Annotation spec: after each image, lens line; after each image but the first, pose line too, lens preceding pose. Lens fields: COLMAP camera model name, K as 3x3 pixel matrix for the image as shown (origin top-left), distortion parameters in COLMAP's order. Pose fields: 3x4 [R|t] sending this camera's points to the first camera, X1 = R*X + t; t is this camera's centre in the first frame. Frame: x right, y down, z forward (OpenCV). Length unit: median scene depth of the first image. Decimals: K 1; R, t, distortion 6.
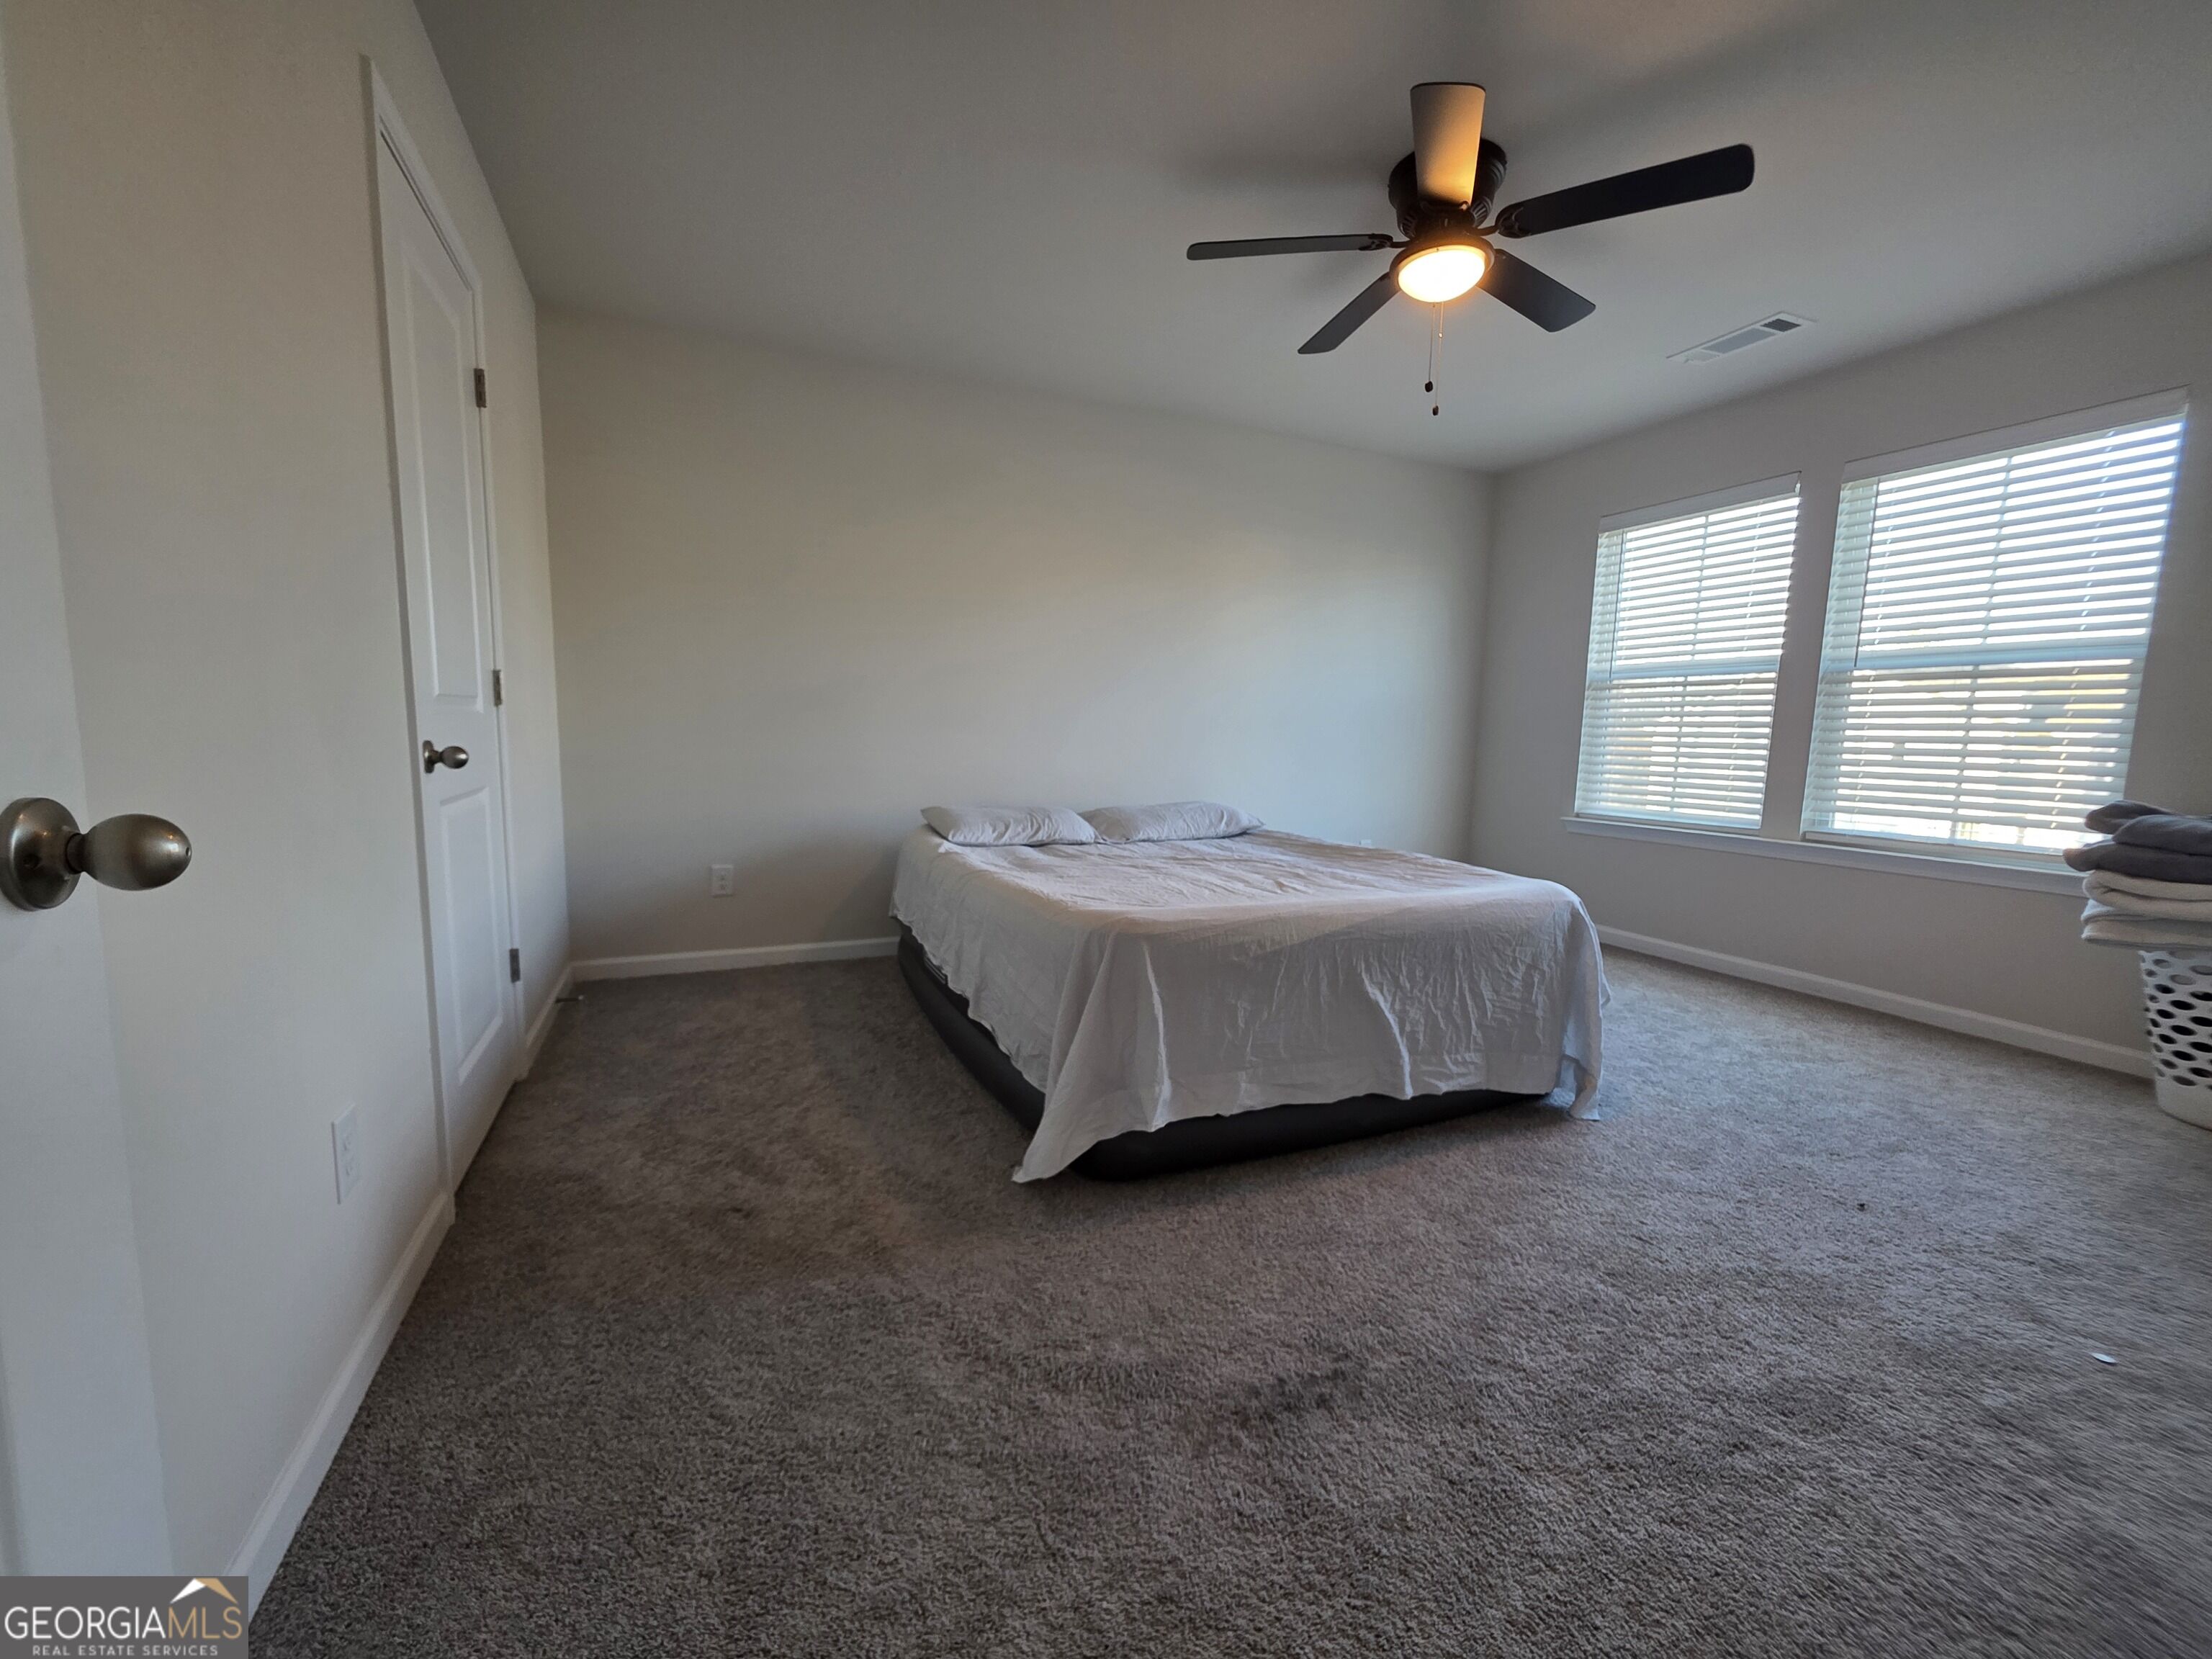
lens RADIAL K [[884.0, 0, 1106.5], [0, 884.0, 835.1], [0, 0, 1]] dist [-0.007108, 0.000831]
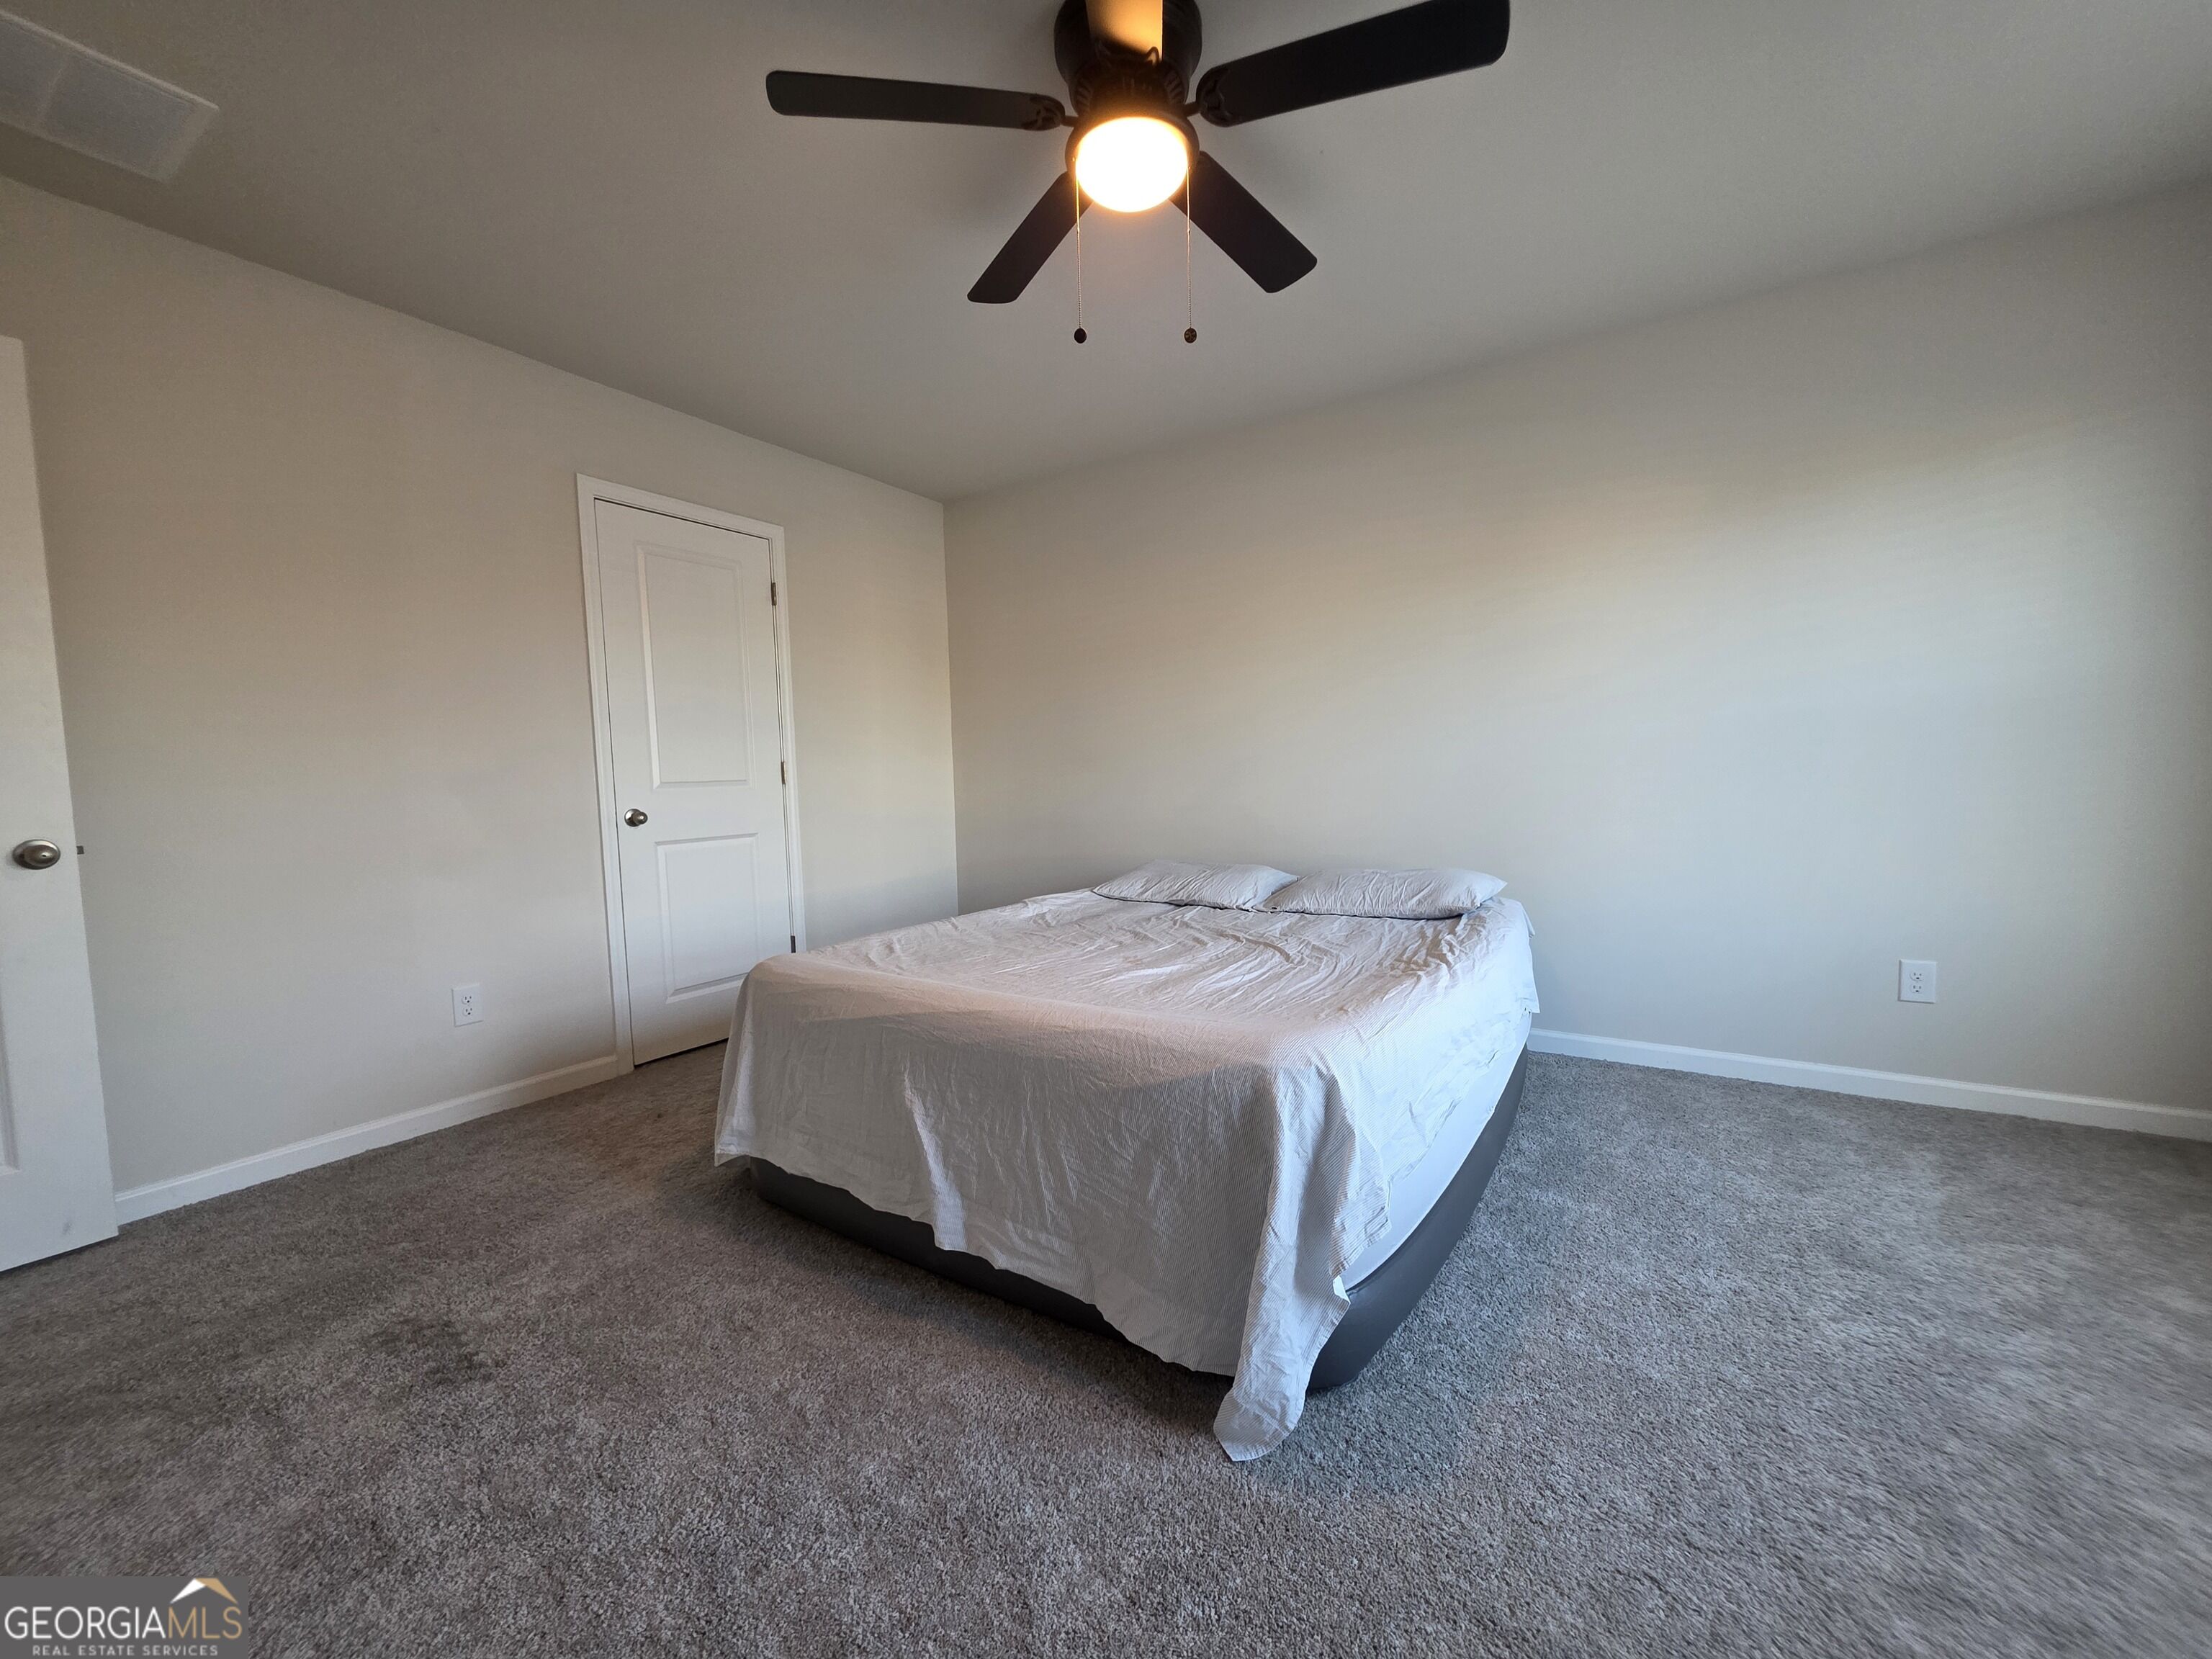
lens RADIAL K [[884.0, 0, 1115.1], [0, 884.0, 832.9], [0, 0, 1]] dist [-0.007108, 0.000831]
pose [[0.552423, 0.019109, -0.833345, 1.040866], [-0.062834, 0.997847, -0.018772, -0.067361], [0.831192, 0.062733, 0.552435, 0.638353]]
